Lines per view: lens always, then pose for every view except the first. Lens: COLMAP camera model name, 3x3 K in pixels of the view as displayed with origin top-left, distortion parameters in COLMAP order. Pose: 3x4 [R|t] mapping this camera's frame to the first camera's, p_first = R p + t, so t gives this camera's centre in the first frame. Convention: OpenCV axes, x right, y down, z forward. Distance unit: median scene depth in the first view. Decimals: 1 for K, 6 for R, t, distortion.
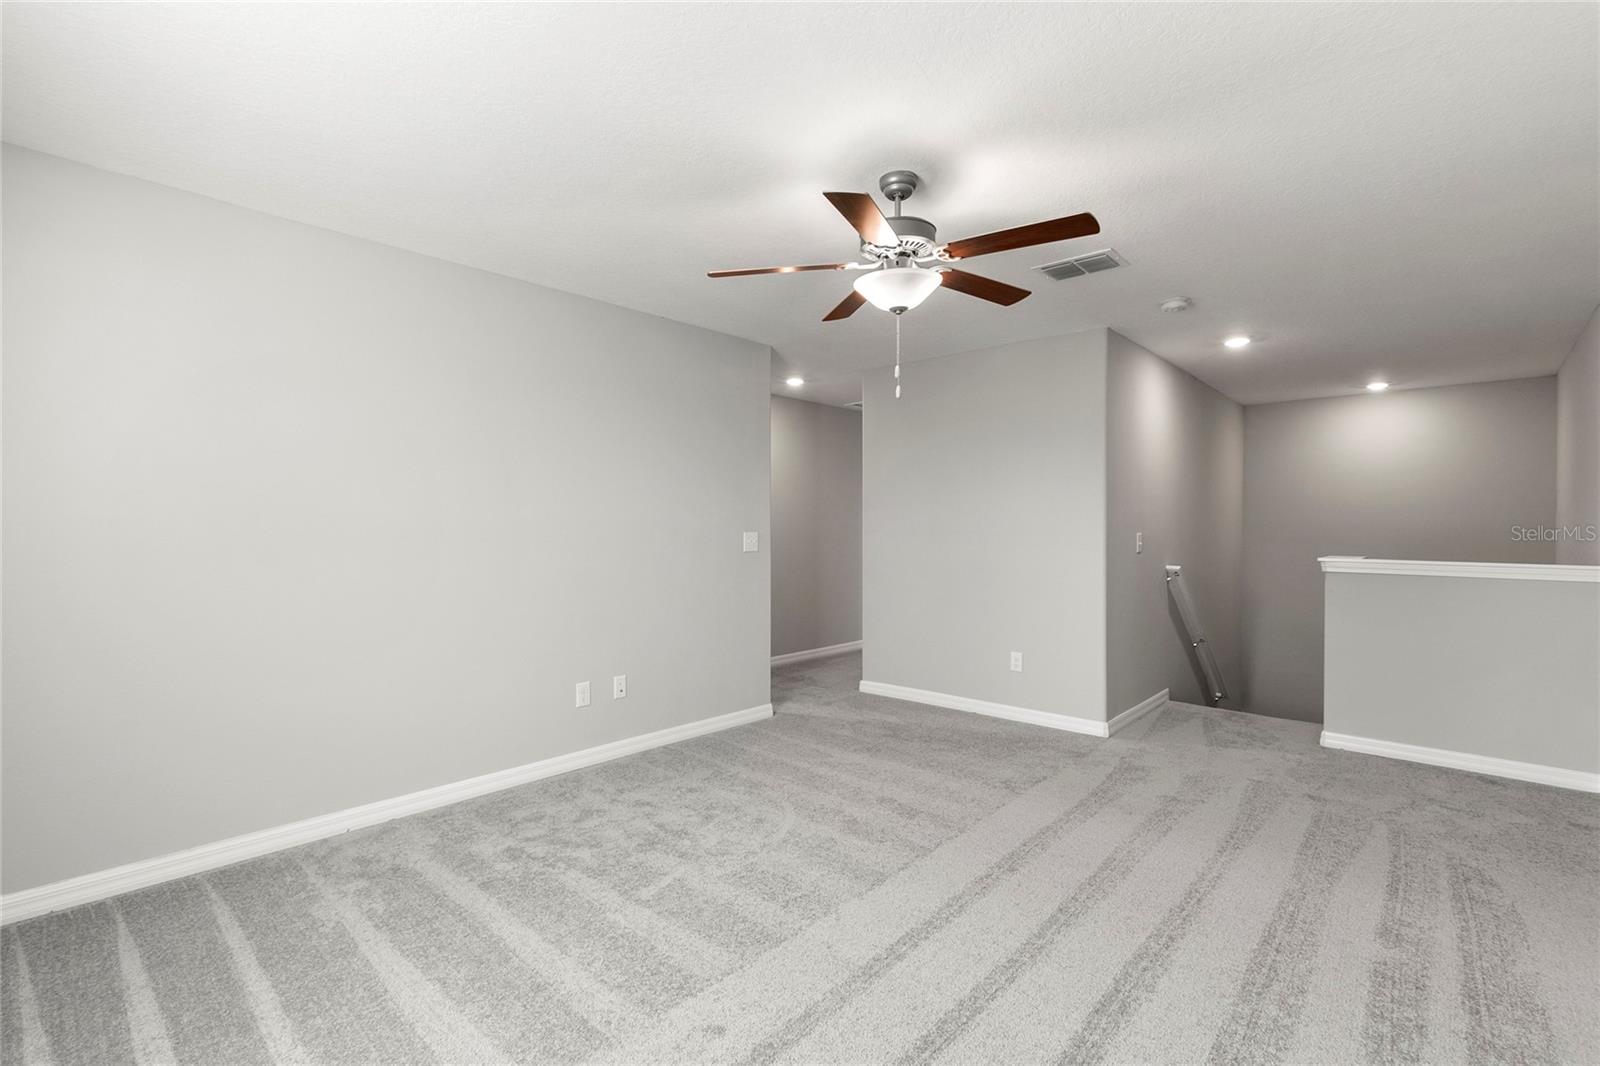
lens RADIAL K [[725.9, 0, 800.0], [0, 725.9, 533.0], [0, 0, 1]] dist [0.000327, -0.000005]
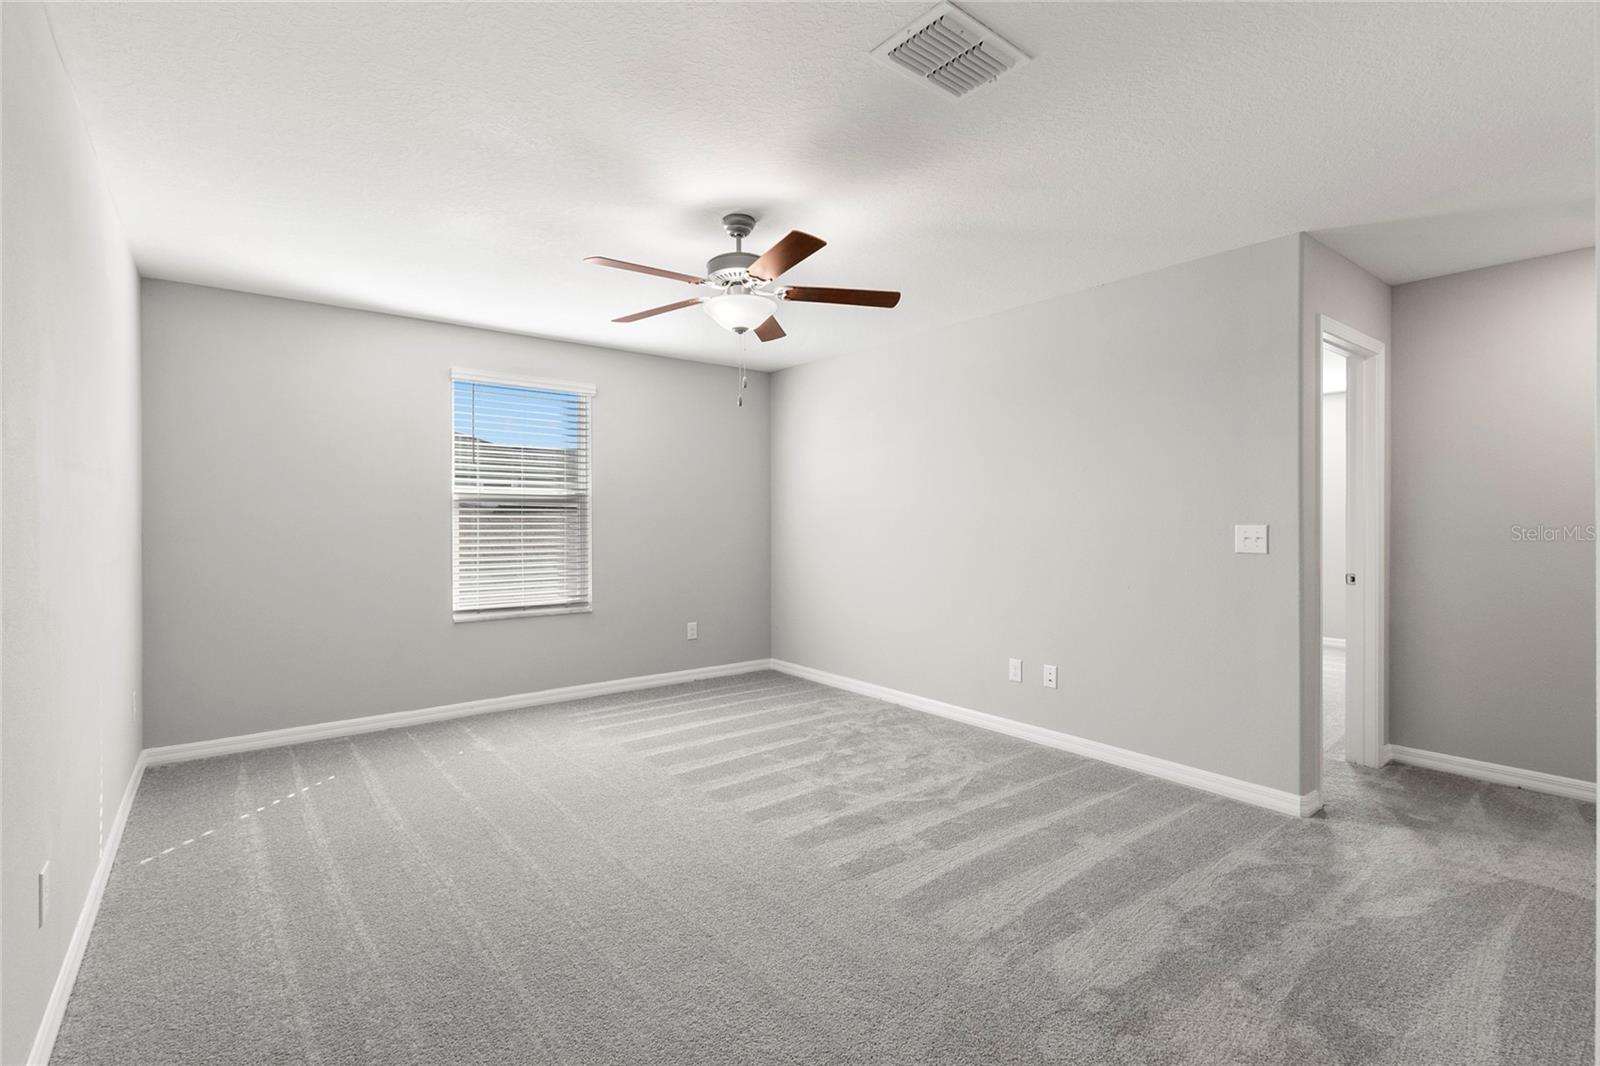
lens RADIAL K [[725.9, 0, 800.0], [0, 725.9, 533.0], [0, 0, 1]] dist [0.000327, -0.000005]
pose [[-0.171254, 0.009848, -0.985178, 0.841149], [-0.014204, 0.999821, 0.012464, 0.004095], [0.985125, 0.016128, -0.171083, 0.864618]]
